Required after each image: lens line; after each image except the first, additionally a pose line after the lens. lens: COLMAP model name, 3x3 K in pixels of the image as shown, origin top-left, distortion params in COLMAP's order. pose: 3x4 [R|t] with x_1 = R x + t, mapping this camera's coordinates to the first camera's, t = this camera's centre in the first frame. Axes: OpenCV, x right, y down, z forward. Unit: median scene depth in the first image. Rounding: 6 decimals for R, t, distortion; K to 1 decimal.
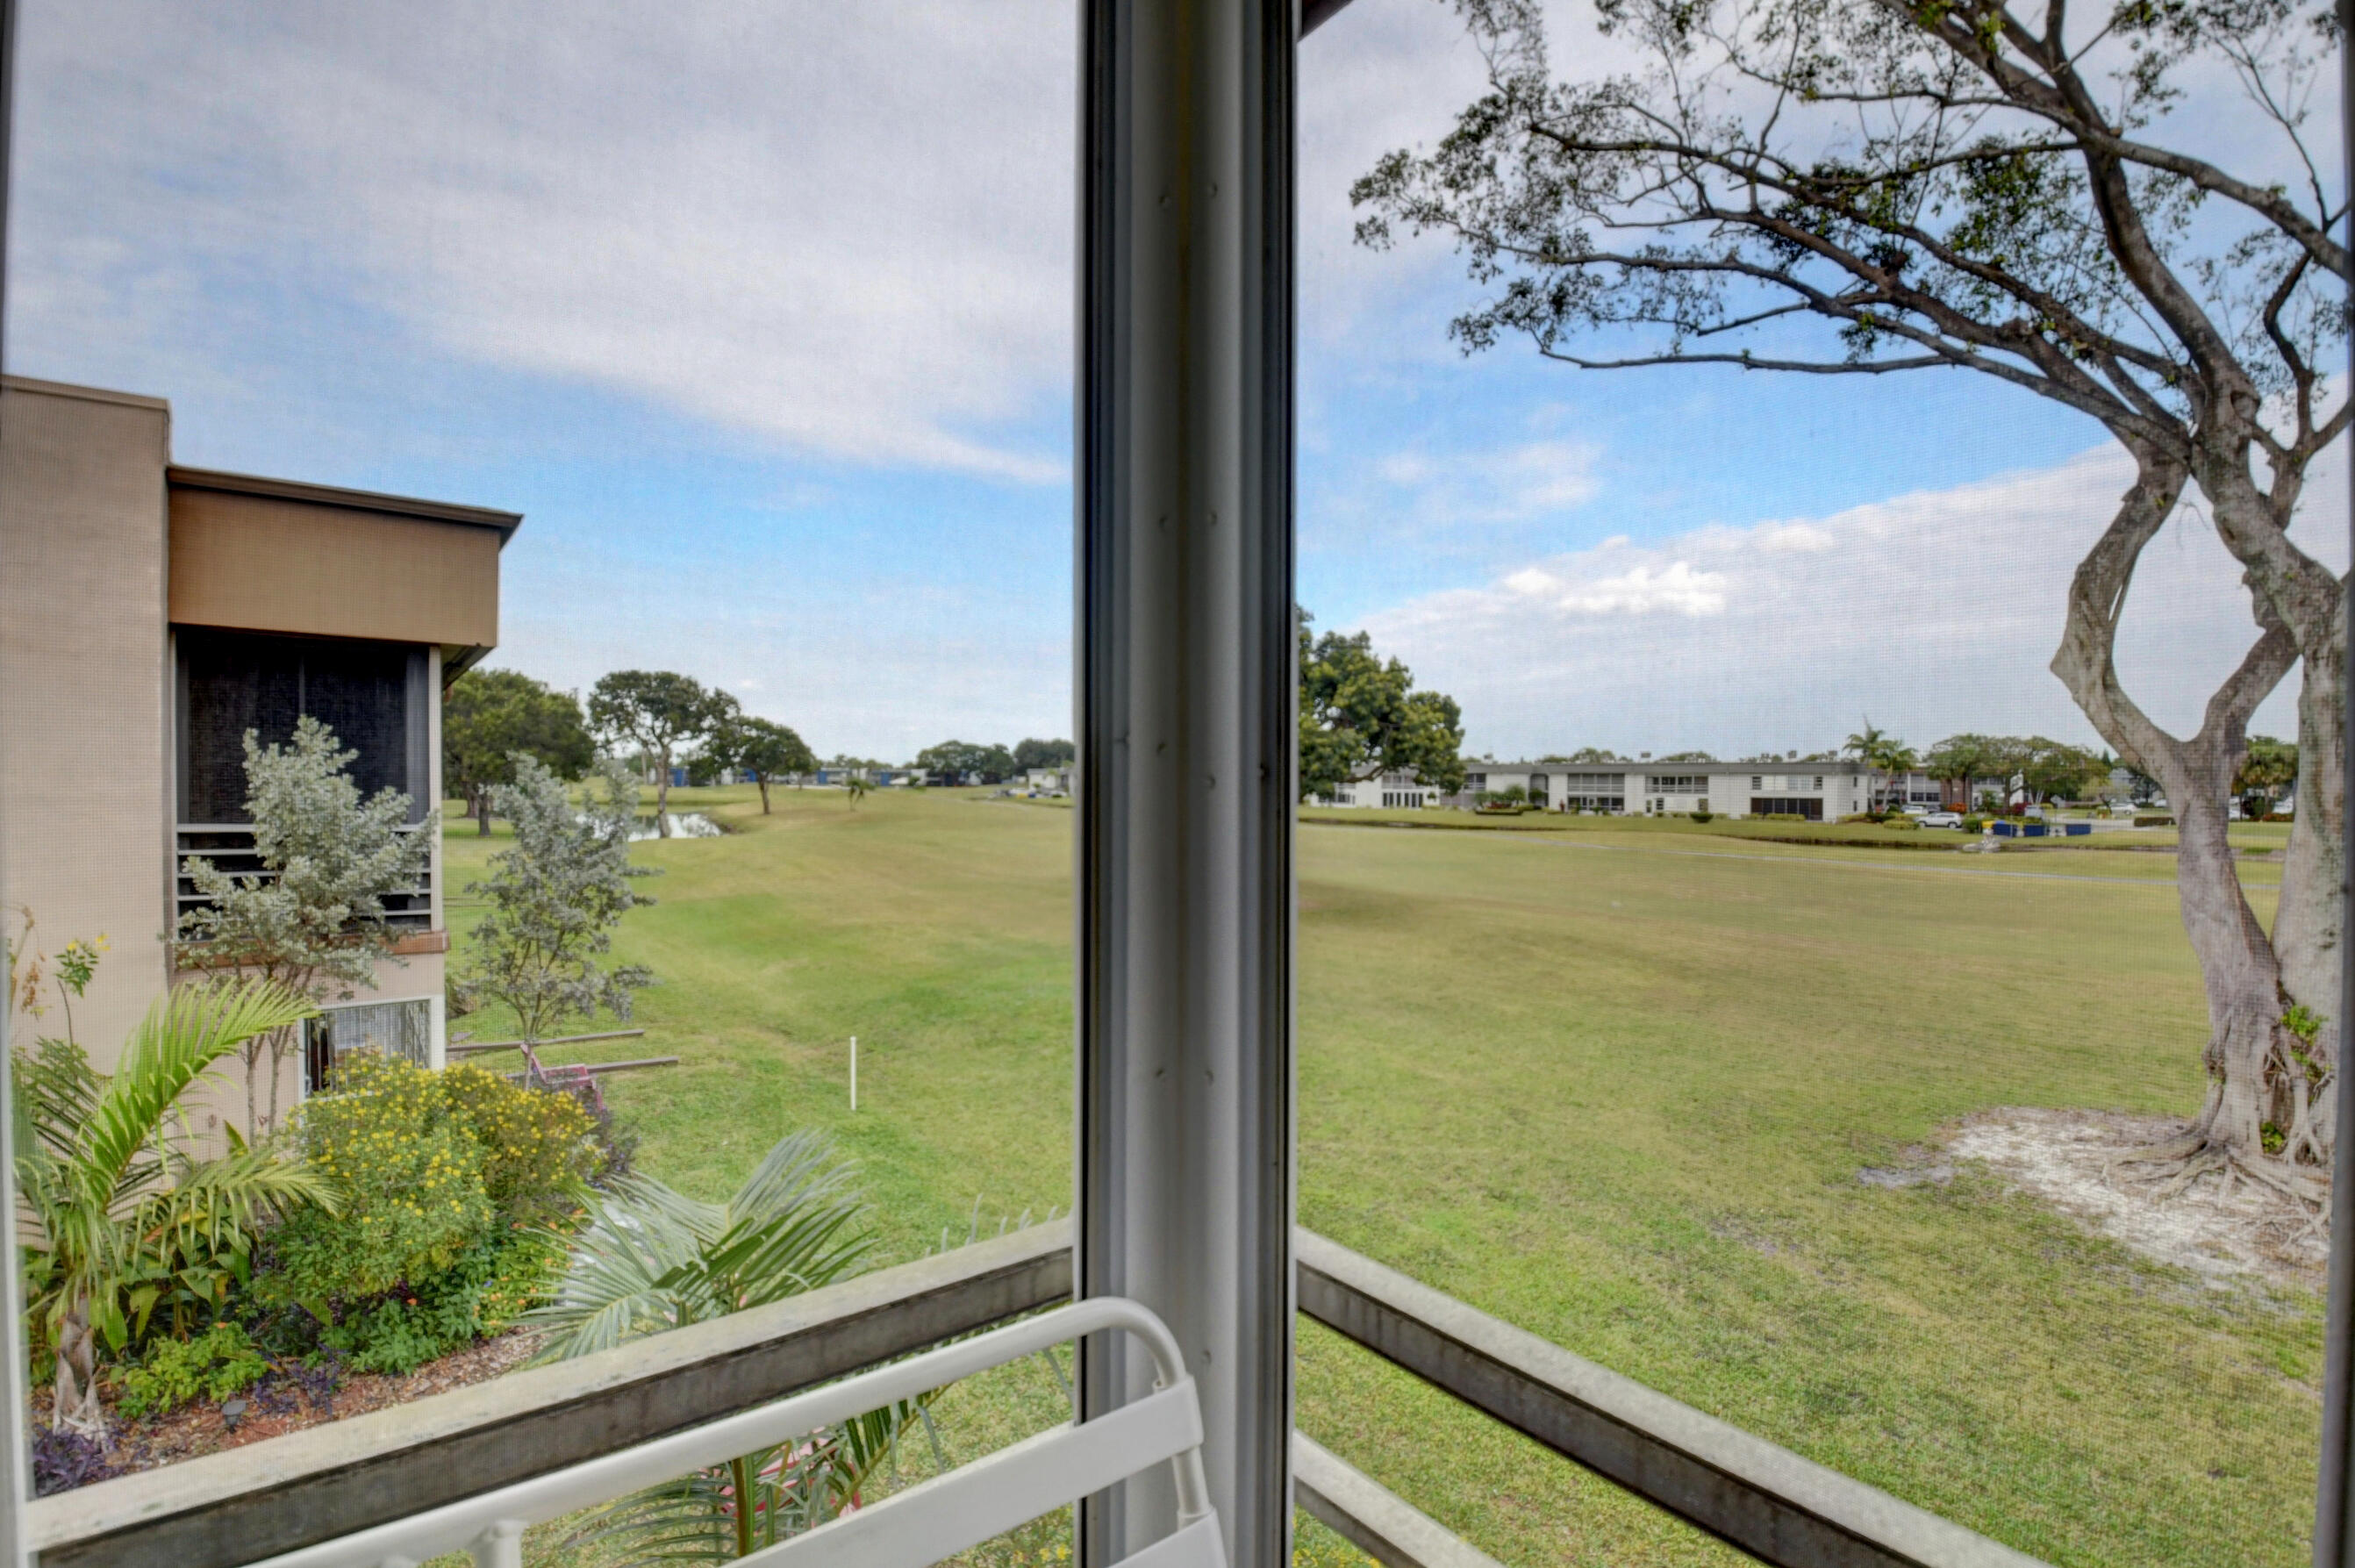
lens RADIAL K [[1056.5, 0, 1172.5], [0, 1056.5, 788.6], [0, 0, 1]] dist [0.007011, -0.019131]
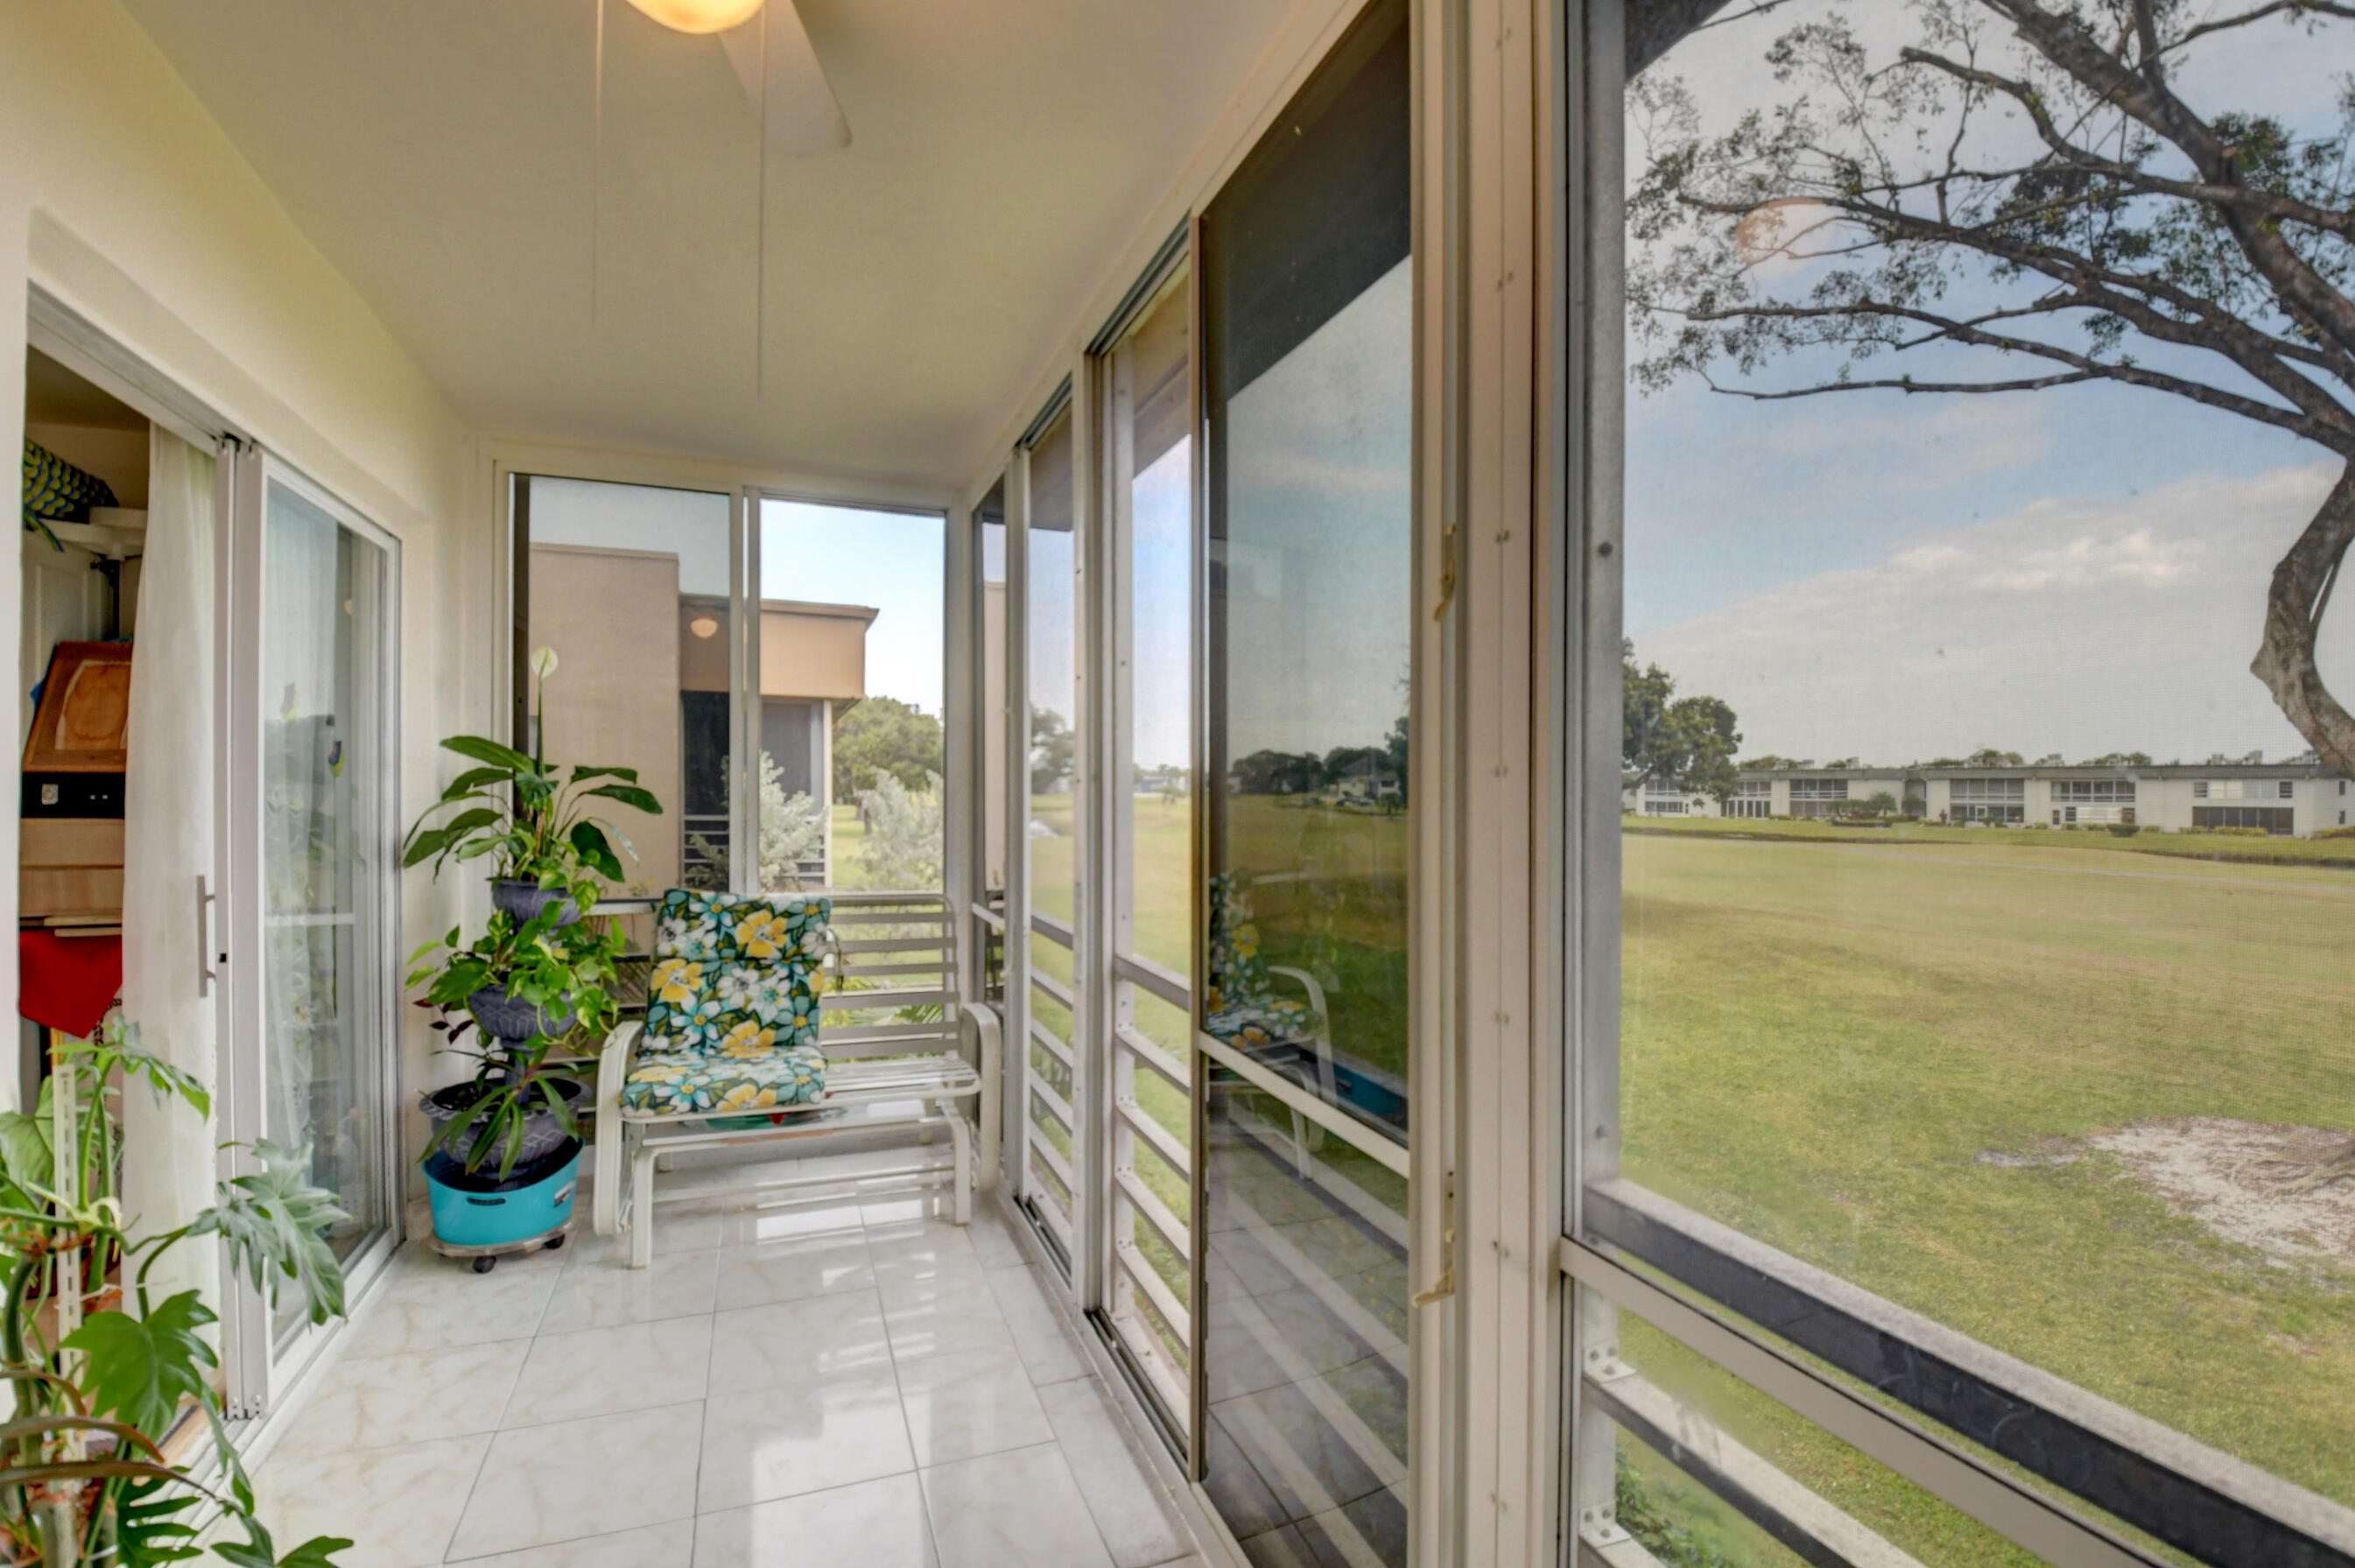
lens RADIAL K [[1056.5, 0, 1172.5], [0, 1056.5, 788.6], [0, 0, 1]] dist [0.007011, -0.019131]
pose [[0.955360, -0.001790, -0.295437, 0.130456], [-0.000435, 0.999972, -0.007465, 0.003044], [0.295443, 0.007260, 0.955333, -0.177224]]
